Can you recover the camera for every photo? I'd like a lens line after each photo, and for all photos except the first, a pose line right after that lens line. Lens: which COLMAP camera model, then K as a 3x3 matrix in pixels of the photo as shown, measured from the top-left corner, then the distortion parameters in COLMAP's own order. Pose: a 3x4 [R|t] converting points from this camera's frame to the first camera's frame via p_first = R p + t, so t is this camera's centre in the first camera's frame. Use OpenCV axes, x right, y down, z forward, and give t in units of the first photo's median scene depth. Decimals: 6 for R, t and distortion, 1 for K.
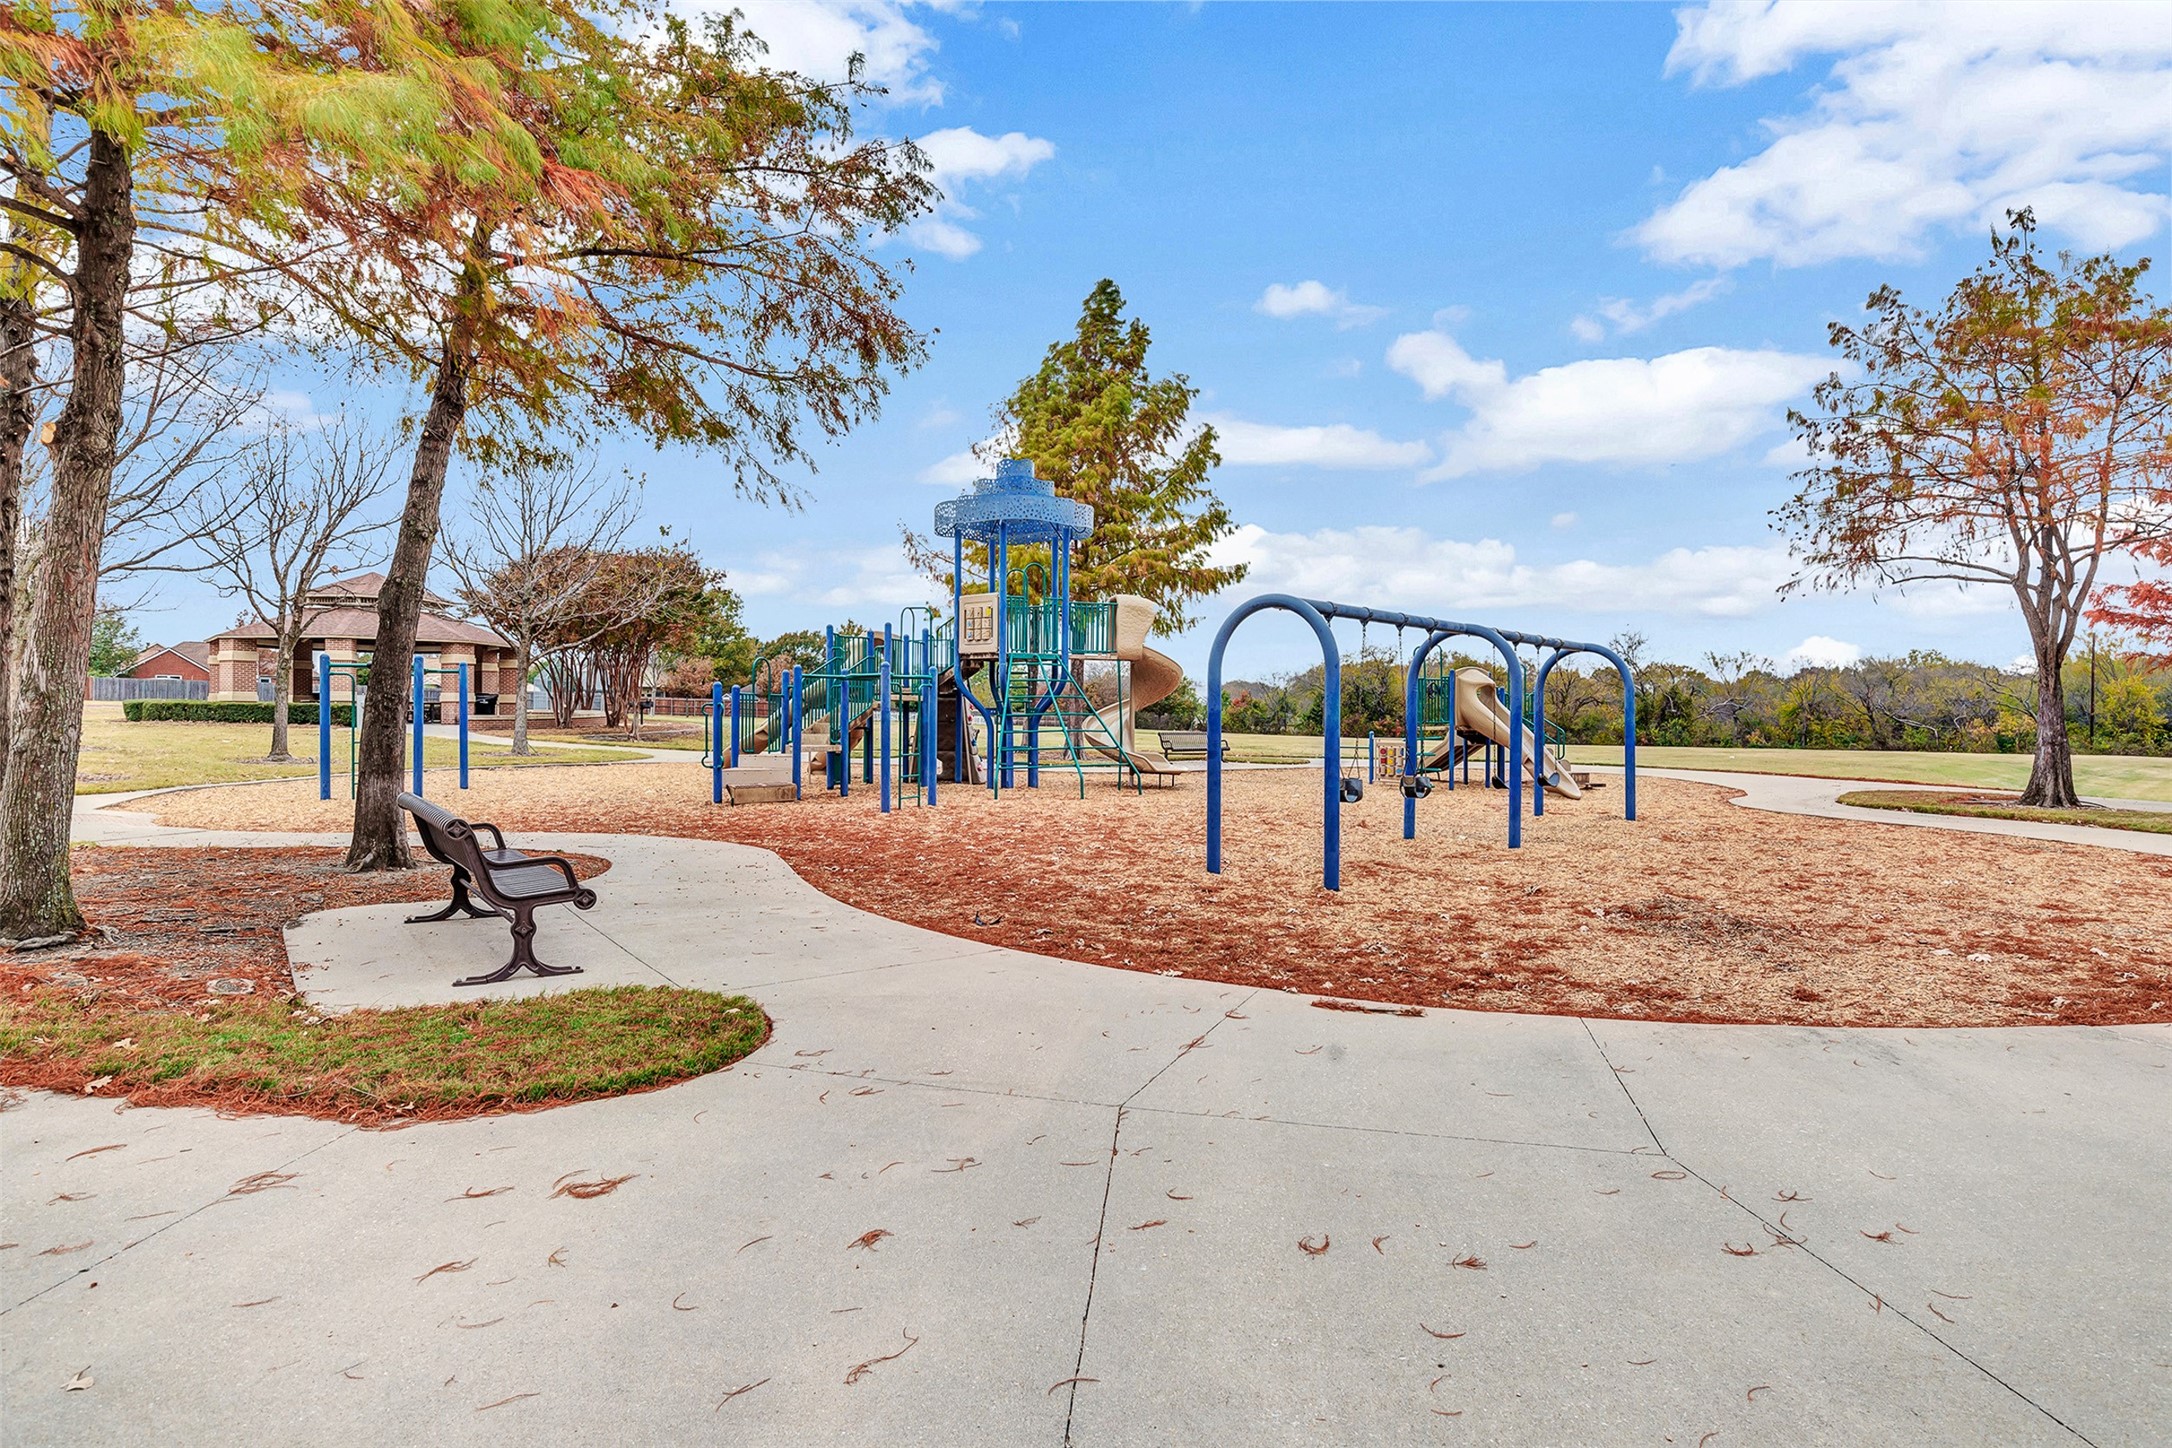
lens RADIAL K [[1103.8, 0, 1090.3], [0, 1103.8, 736.9], [0, 0, 1]] dist [-0.051836, 0.019091]
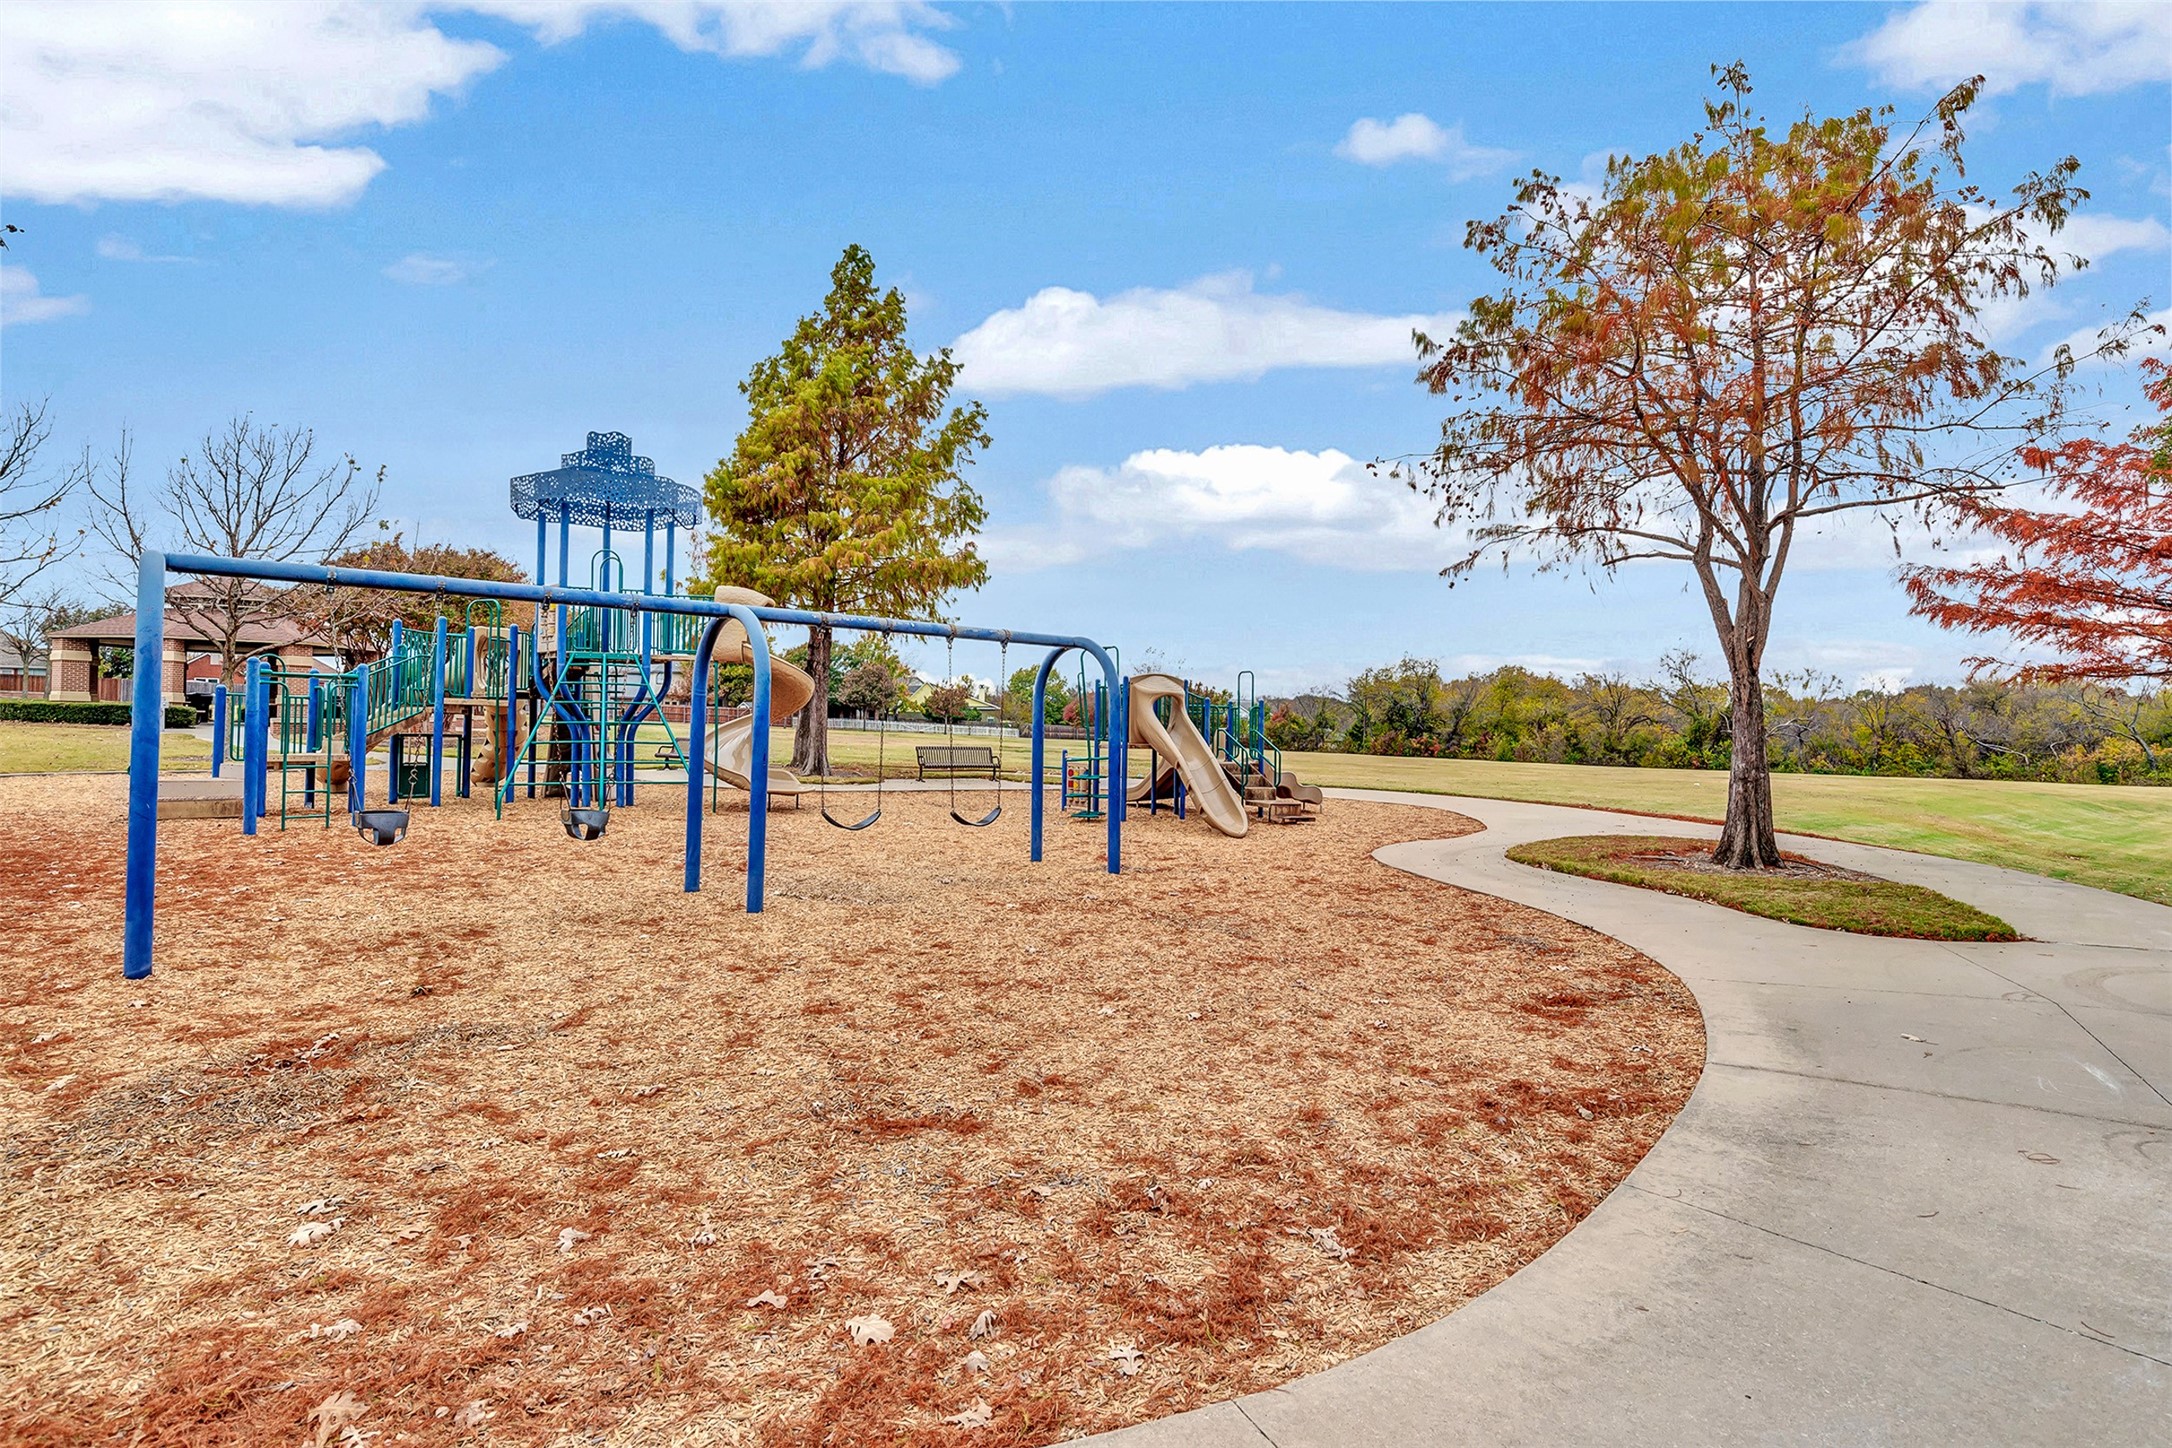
lens RADIAL K [[1103.8, 0, 1097.0], [0, 1103.8, 721.7], [0, 0, 1]] dist [-0.051836, 0.019091]
pose [[0.995519, 0.012544, -0.093722, 0.299159], [-0.014971, 0.999569, -0.025238, -0.004256], [0.093365, 0.026528, 0.995278, 0.130743]]
